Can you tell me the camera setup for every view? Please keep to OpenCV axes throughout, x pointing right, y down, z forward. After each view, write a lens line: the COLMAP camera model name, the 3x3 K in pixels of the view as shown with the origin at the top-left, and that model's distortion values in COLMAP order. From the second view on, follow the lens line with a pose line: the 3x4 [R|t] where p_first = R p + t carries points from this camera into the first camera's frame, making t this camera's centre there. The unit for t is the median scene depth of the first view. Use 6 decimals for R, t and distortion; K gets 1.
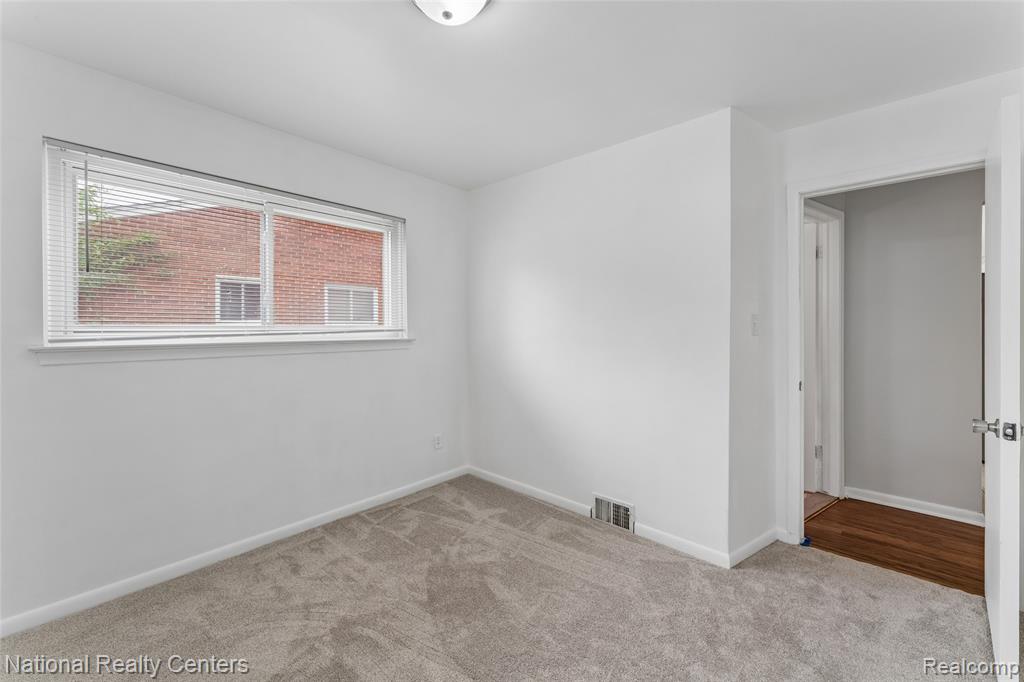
lens RADIAL K [[412.1, 0, 509.1], [0, 412.1, 332.2], [0, 0, 1]] dist [0.001227, -0.000140]
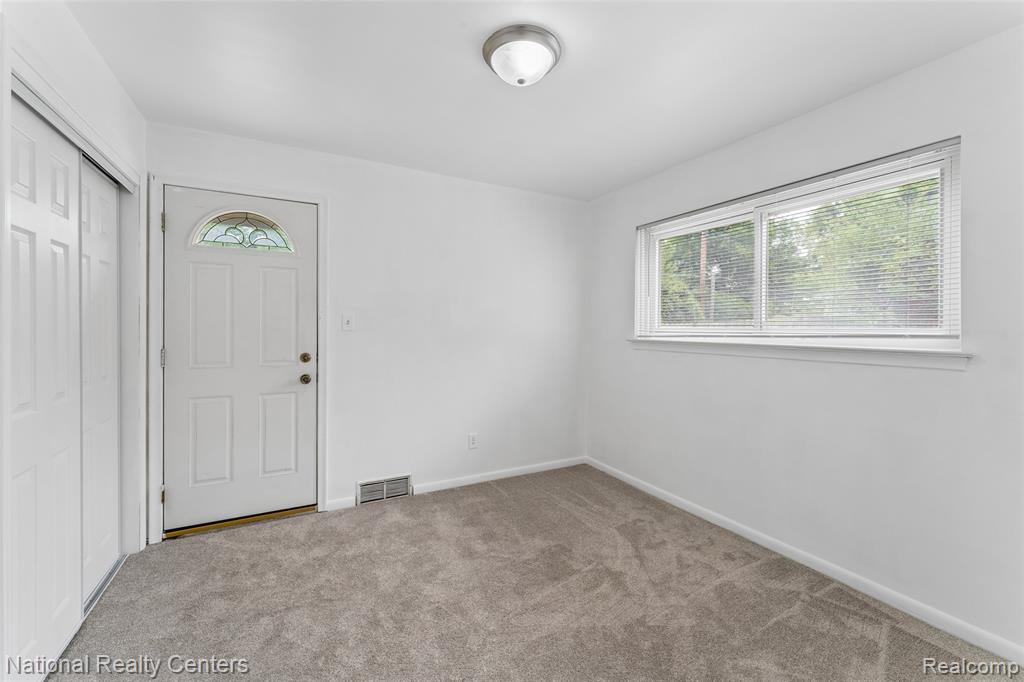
lens RADIAL K [[412.1, 0, 509.1], [0, 412.1, 332.2], [0, 0, 1]] dist [0.001227, -0.000140]
pose [[-0.331436, 0.011168, -0.943412, 0.594639], [-0.016646, 0.999705, 0.017683, -0.013500], [0.943331, 0.021565, -0.331152, 0.775071]]
